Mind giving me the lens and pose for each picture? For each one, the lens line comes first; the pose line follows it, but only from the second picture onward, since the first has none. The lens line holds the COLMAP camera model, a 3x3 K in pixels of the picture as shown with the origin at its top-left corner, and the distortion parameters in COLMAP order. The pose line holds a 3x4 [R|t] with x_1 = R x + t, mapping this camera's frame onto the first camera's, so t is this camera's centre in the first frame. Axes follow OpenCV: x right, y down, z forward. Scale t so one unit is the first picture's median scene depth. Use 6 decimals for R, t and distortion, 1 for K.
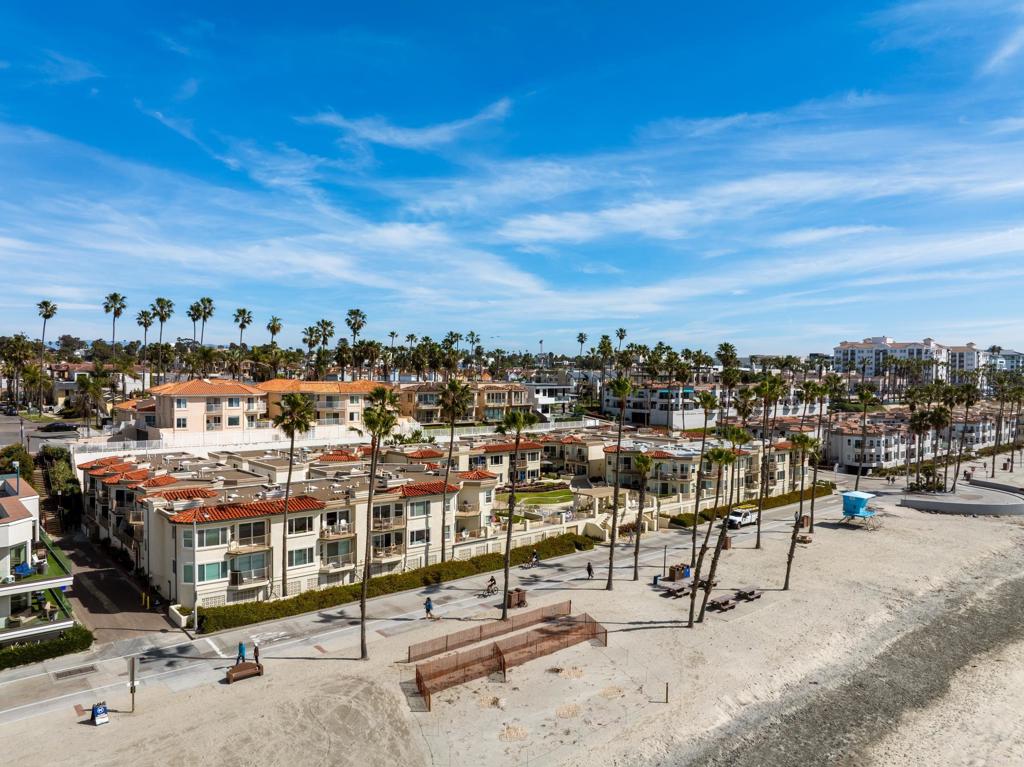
lens RADIAL K [[710.6, 0, 512.0], [0, 710.6, 383.5], [0, 0, 1]] dist [-0.040797, -0.003388]
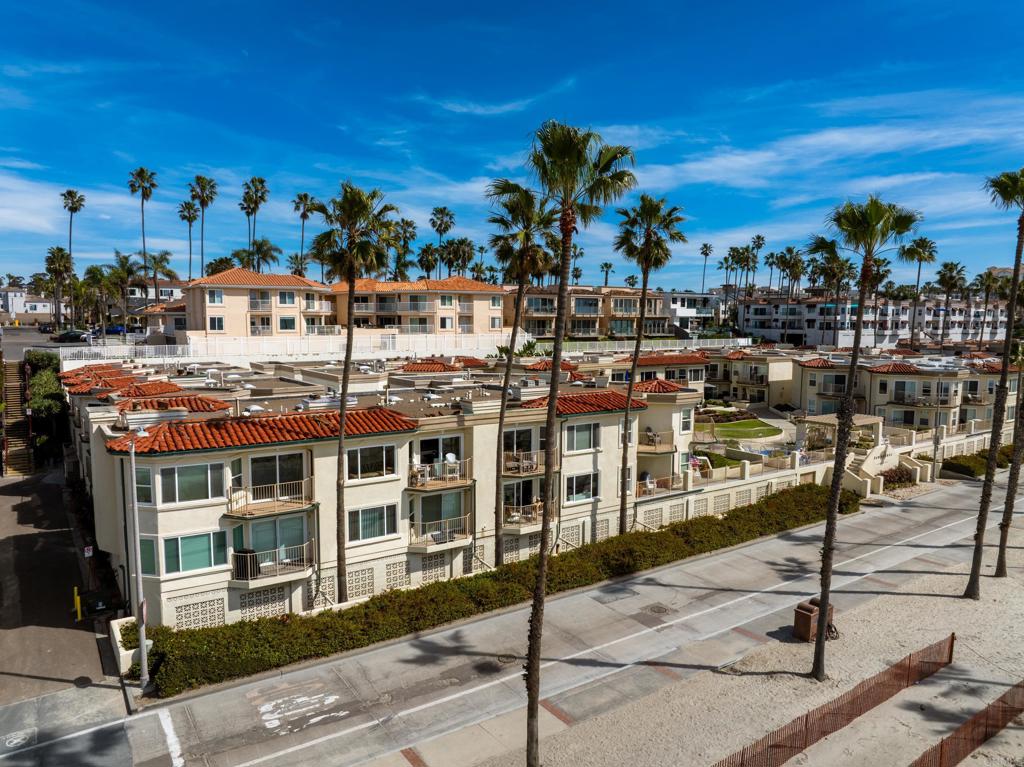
lens RADIAL K [[710.6, 0, 512.0], [0, 710.6, 383.5], [0, 0, 1]] dist [-0.040797, -0.003388]
pose [[0.994277, 0.006589, -0.106626, -0.129229], [0.001631, 0.997044, 0.076819, 0.093969], [0.106817, -0.076553, 0.991327, 0.455196]]
